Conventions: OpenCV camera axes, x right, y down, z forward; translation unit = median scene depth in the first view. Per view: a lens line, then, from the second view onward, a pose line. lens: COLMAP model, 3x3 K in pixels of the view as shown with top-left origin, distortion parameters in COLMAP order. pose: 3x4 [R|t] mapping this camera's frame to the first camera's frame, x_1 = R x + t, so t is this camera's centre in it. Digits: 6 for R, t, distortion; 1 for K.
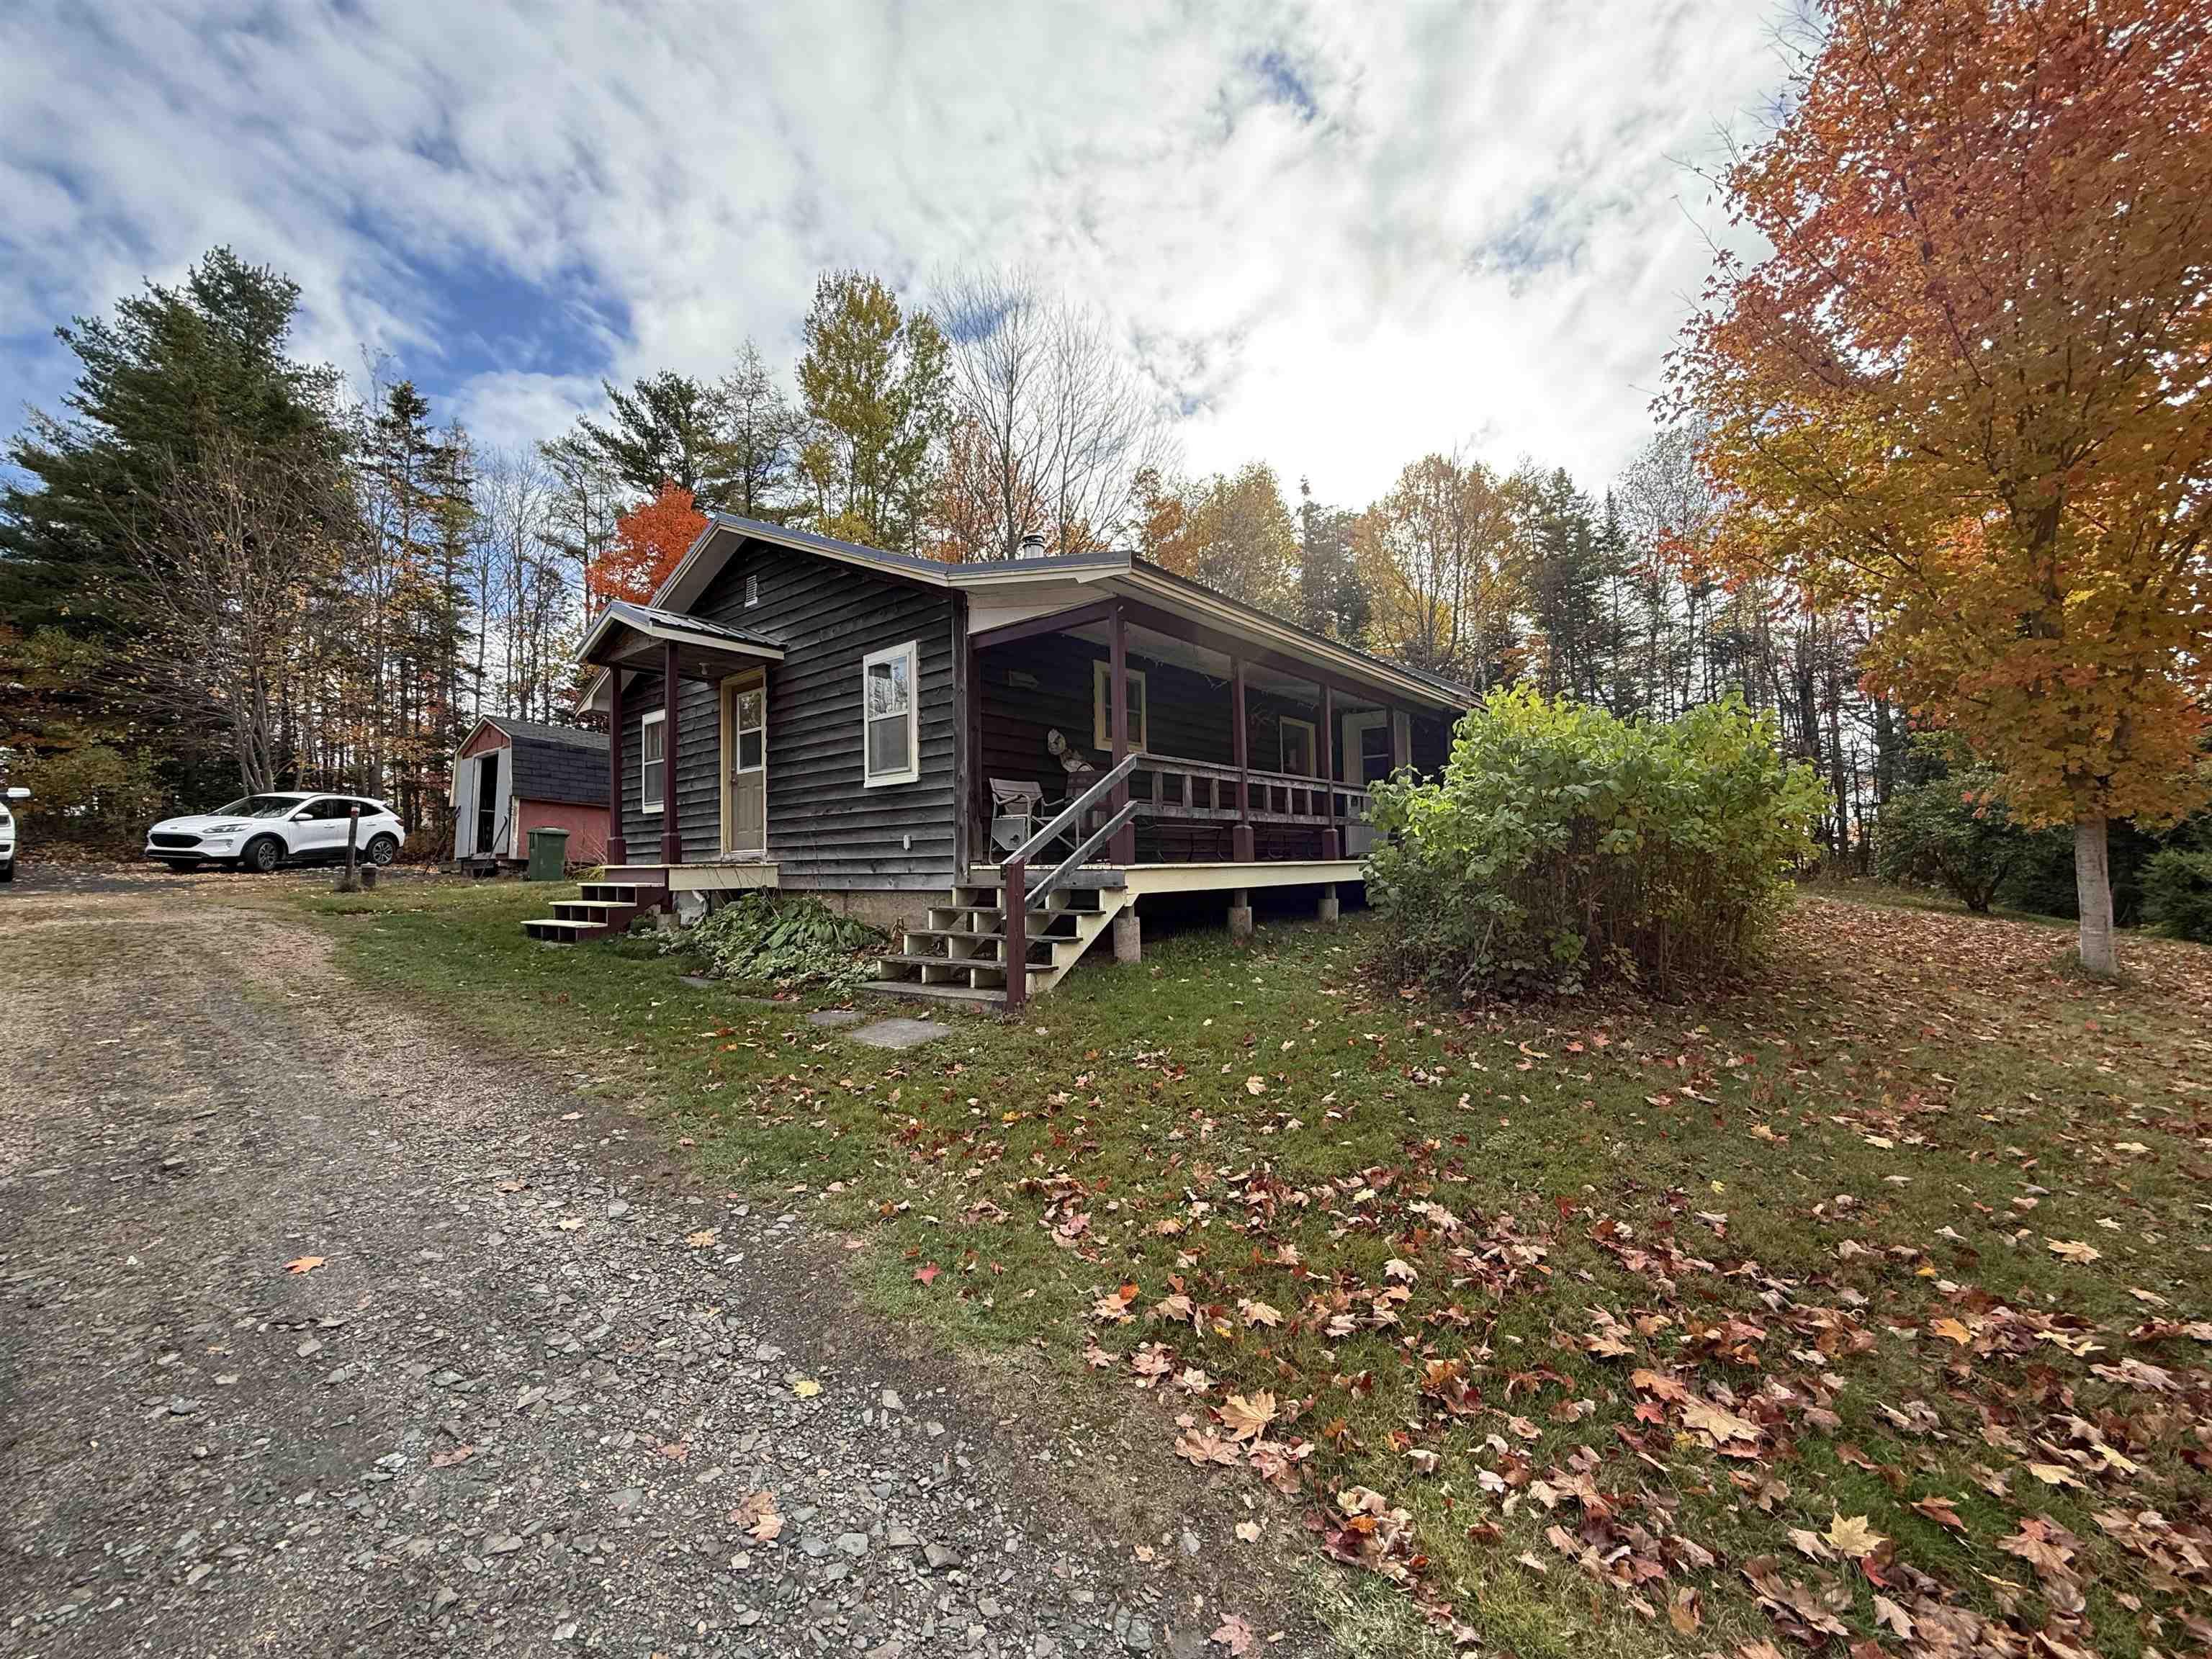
lens RADIAL K [[880.2, 0, 1103.8], [0, 880.2, 830.5], [0, 0, 1]] dist [-0.002676, 0.000534]
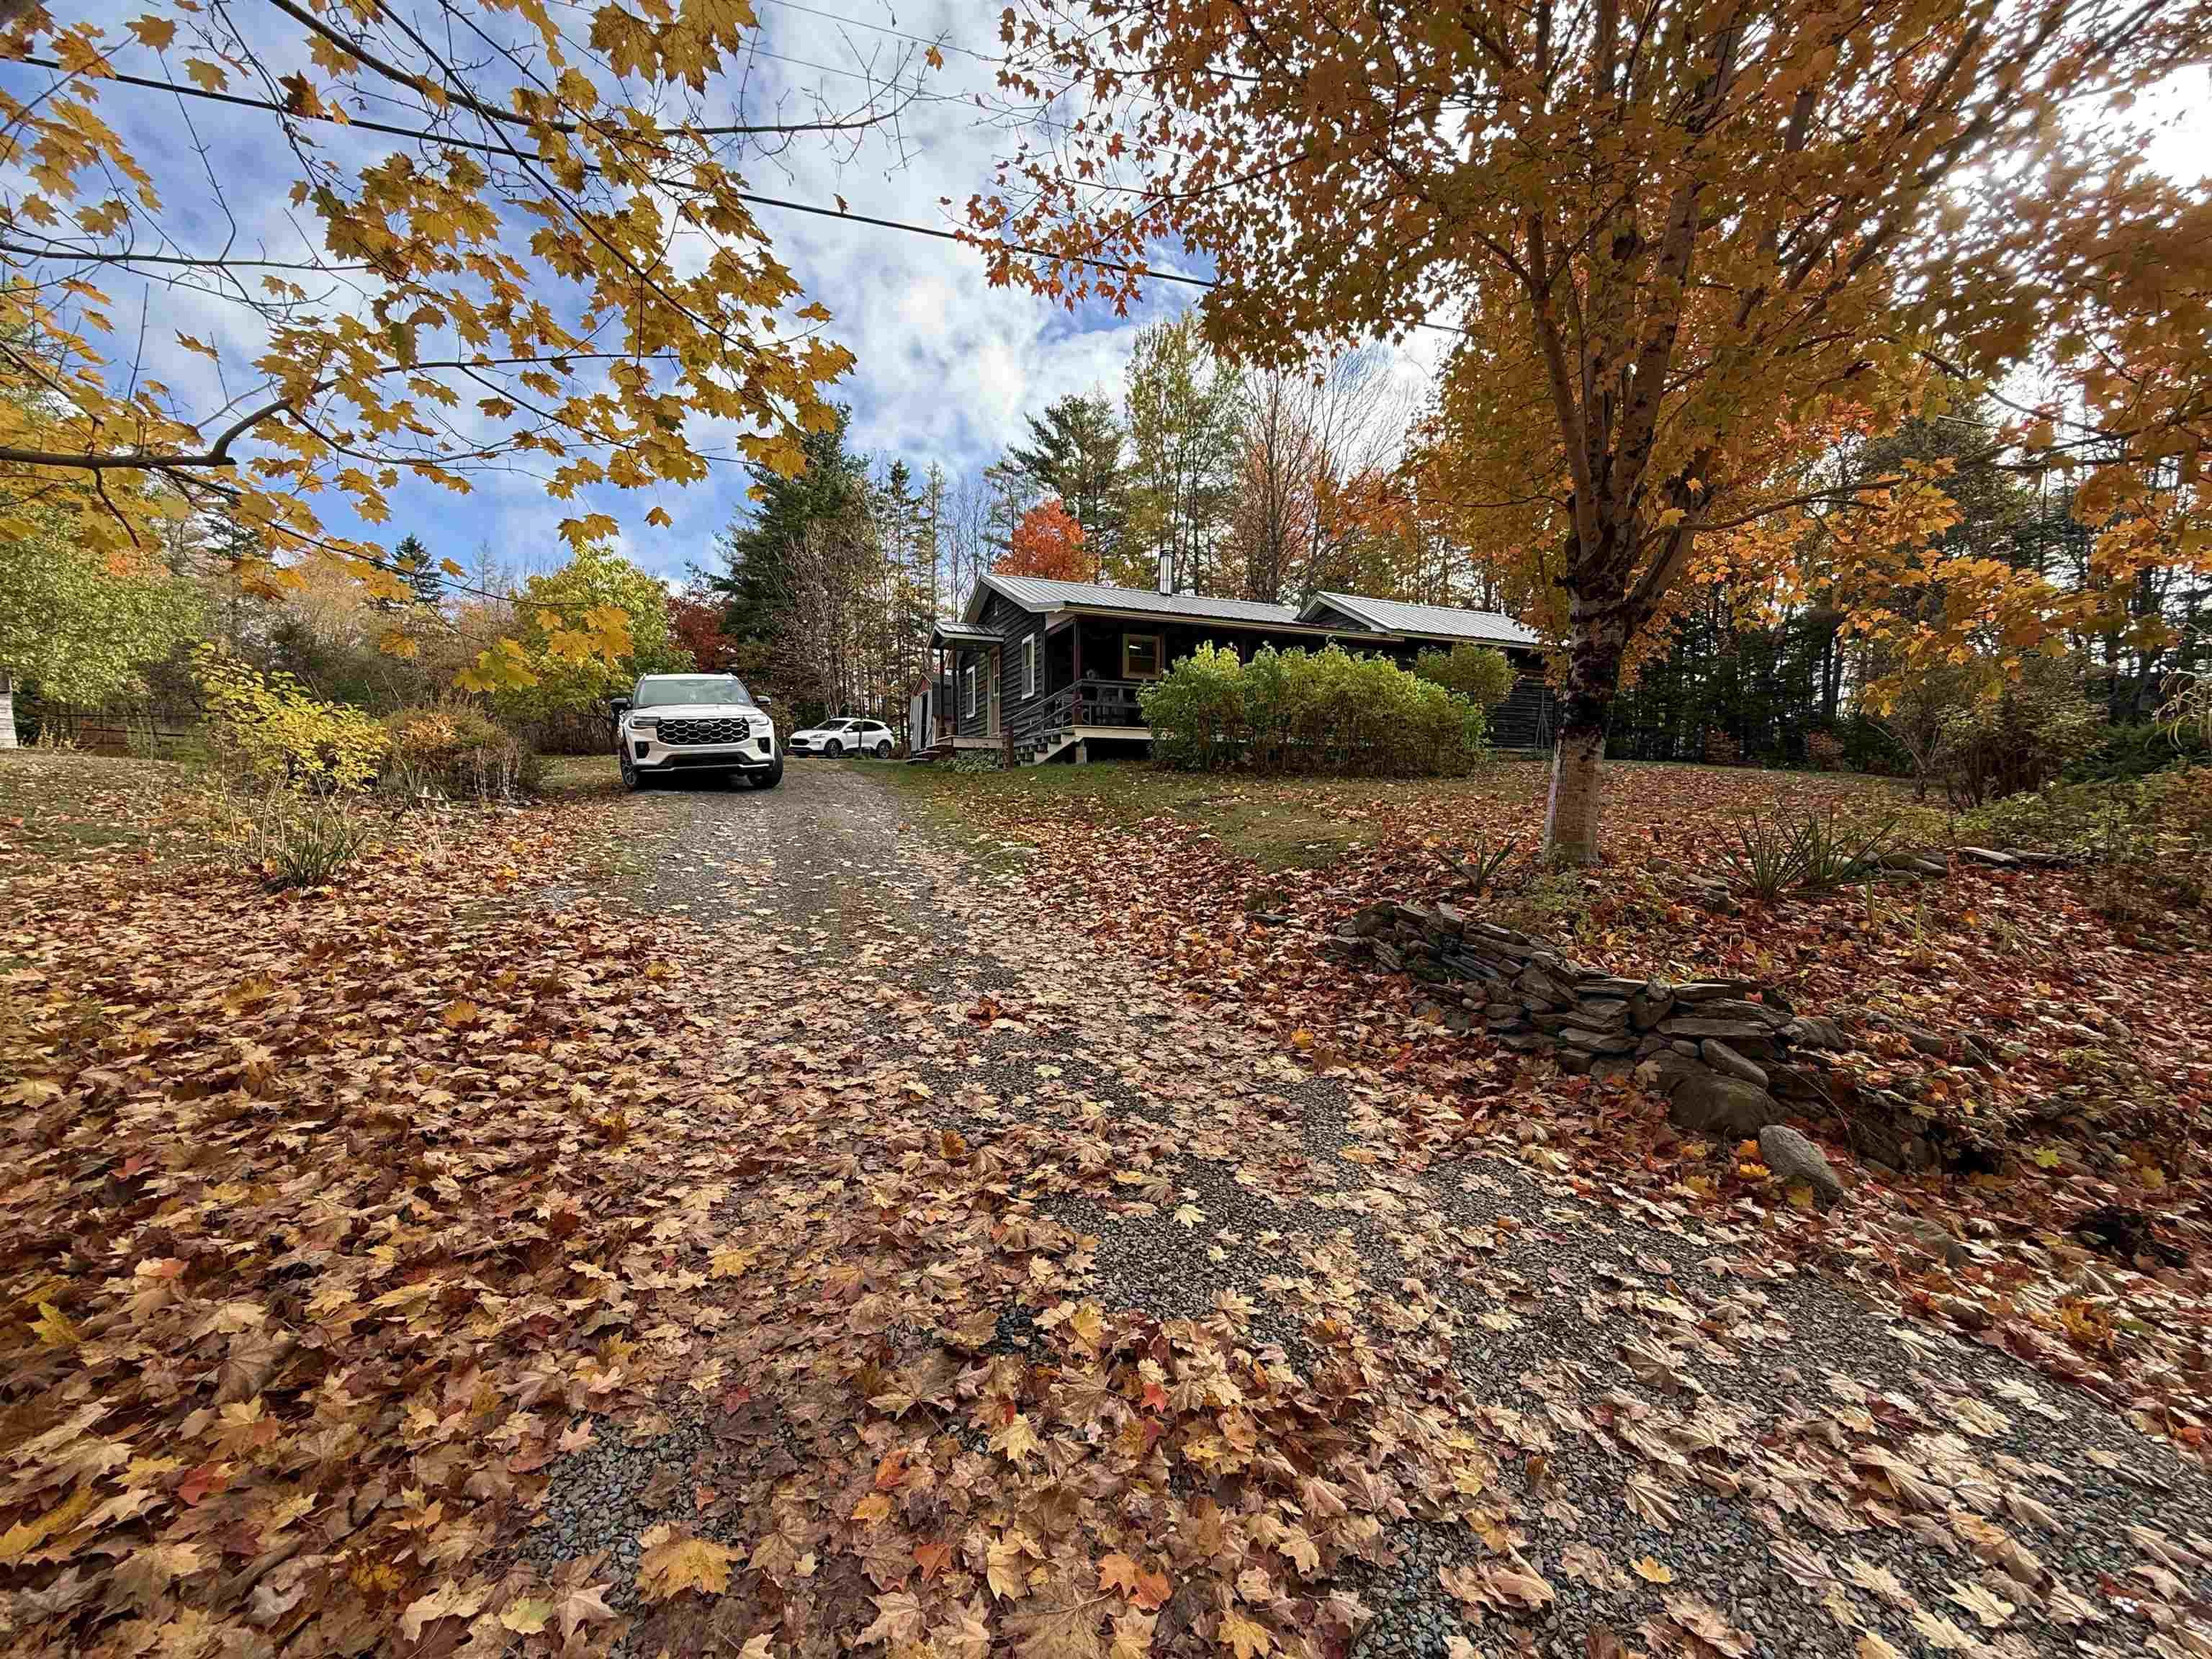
lens RADIAL K [[880.2, 0, 1102.3], [0, 880.2, 827.1], [0, 0, 1]] dist [-0.002676, 0.000534]
pose [[0.885298, 0.033712, -0.463800, 0.426190], [0.000819, 0.997254, 0.074049, 0.048374], [0.465023, -0.065936, 0.882840, -0.401926]]
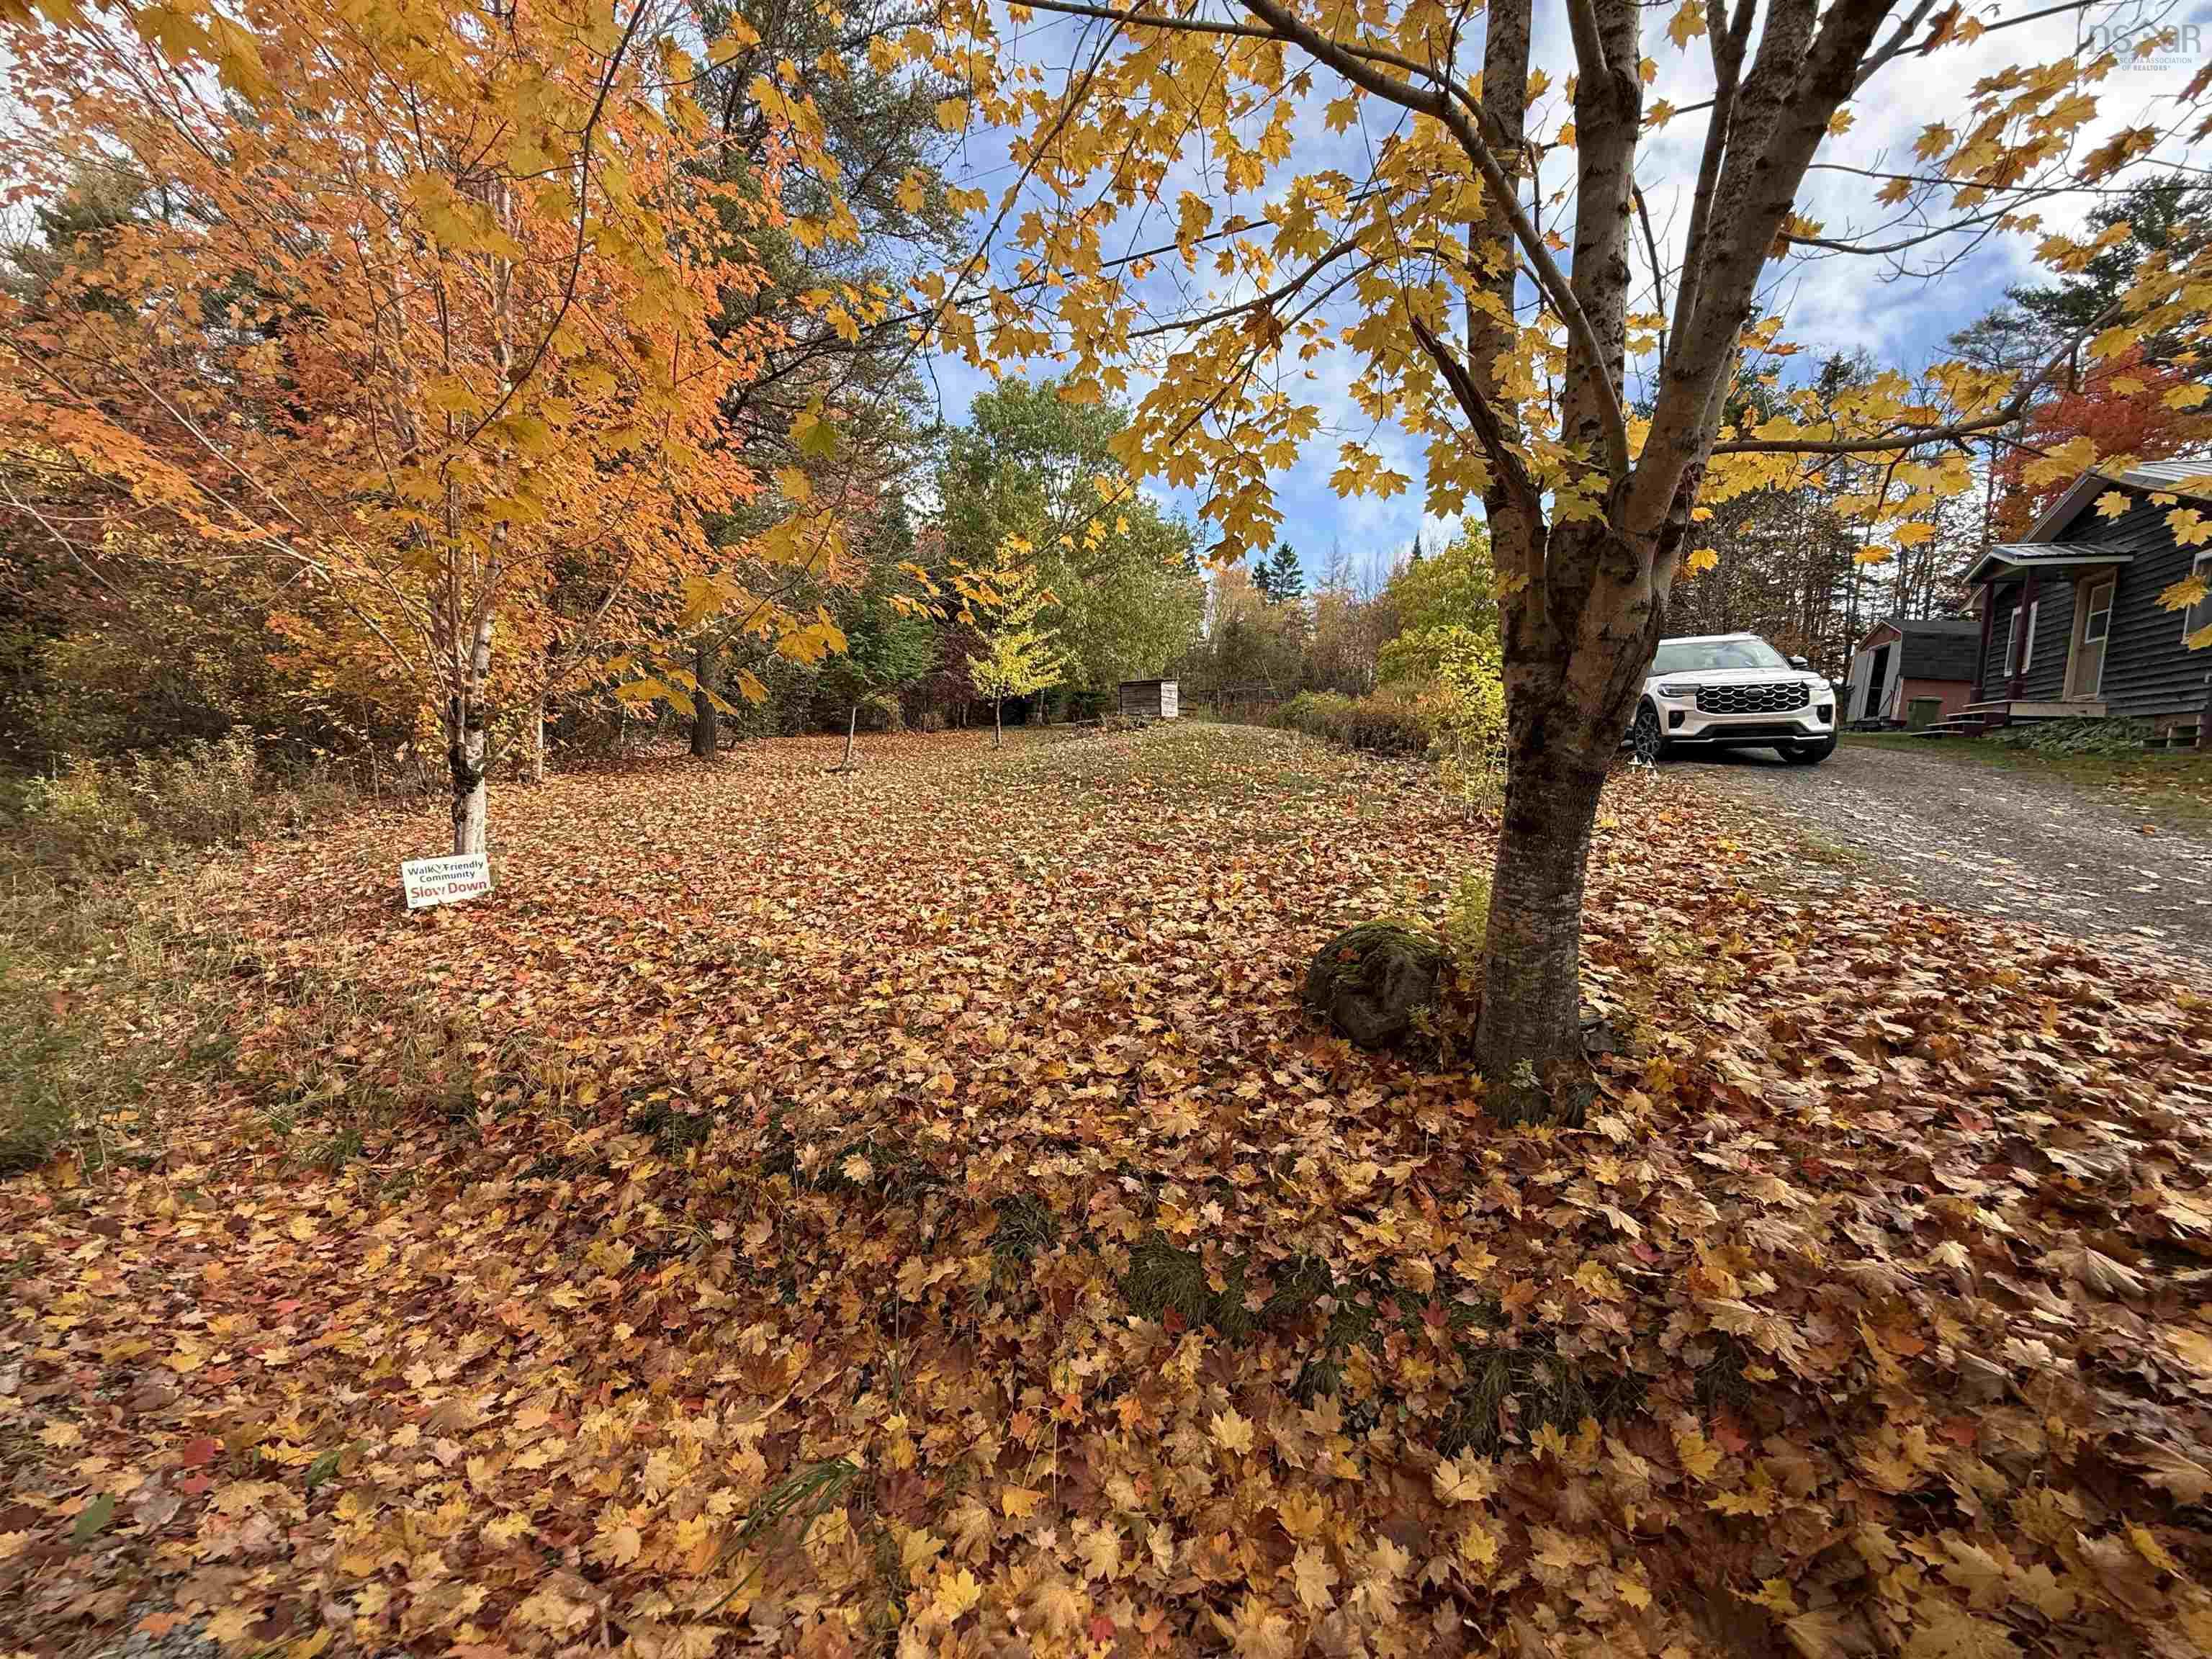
lens RADIAL K [[880.2, 0, 1102.5], [0, 880.2, 837.7], [0, 0, 1]] dist [-0.002676, 0.000534]
pose [[0.265785, 0.122199, -0.956256, 0.318782], [-0.010539, 0.992243, 0.123869, 0.049702], [0.963975, -0.022844, 0.265011, -0.528804]]
